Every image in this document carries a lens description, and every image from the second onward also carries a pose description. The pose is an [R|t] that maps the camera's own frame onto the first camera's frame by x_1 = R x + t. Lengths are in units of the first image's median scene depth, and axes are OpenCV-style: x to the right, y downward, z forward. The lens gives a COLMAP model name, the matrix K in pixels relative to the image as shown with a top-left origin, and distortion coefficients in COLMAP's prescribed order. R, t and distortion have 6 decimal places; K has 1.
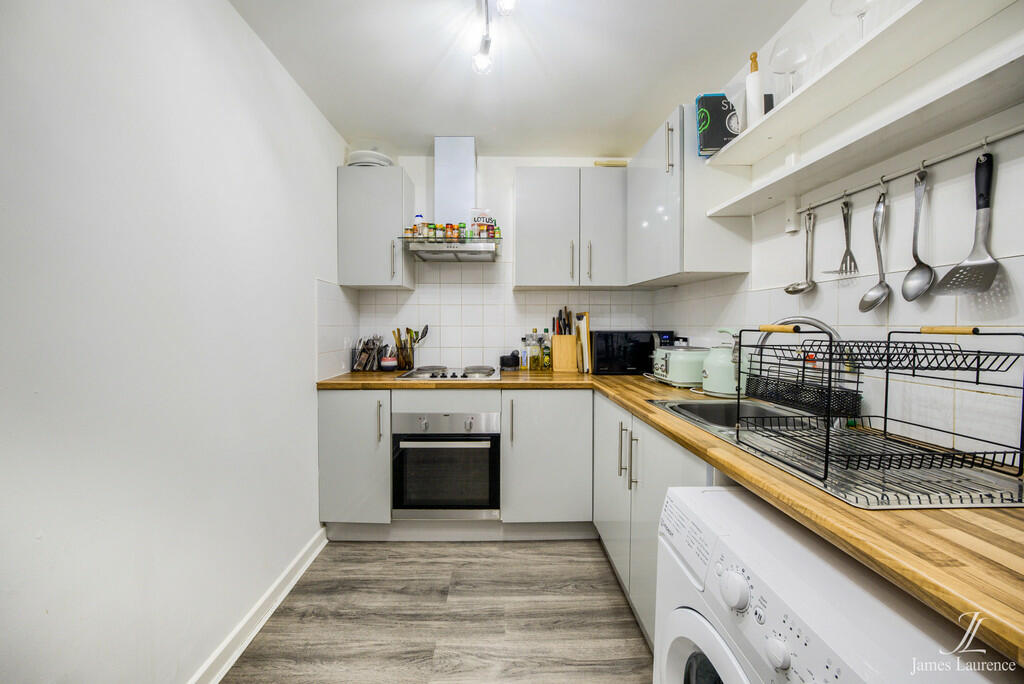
lens RADIAL K [[347.8, 0, 508.2], [0, 347.8, 330.7], [0, 0, 1]] dist [-0.022207, 0.000224]
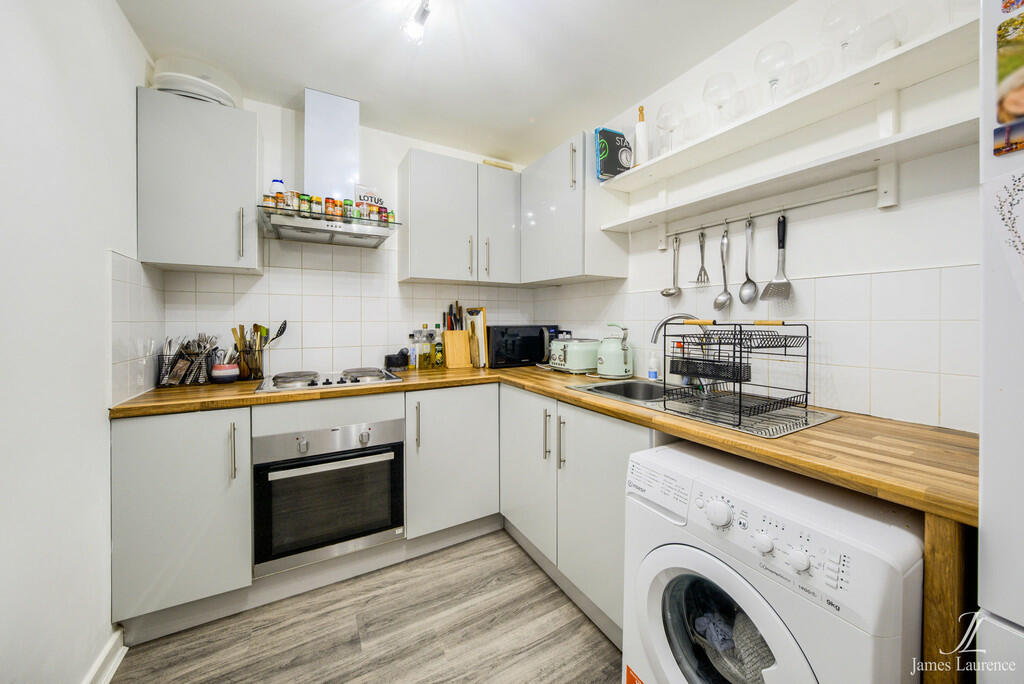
lens RADIAL K [[363.5, 0, 509.9], [0, 363.5, 322.0], [0, 0, 1]] dist [-0.022784, 0.003688]
pose [[0.871048, -0.003589, 0.491186, -0.286726], [0.009258, 0.999916, -0.009113, -0.000675], [-0.491111, 0.012486, 0.871007, 0.054187]]
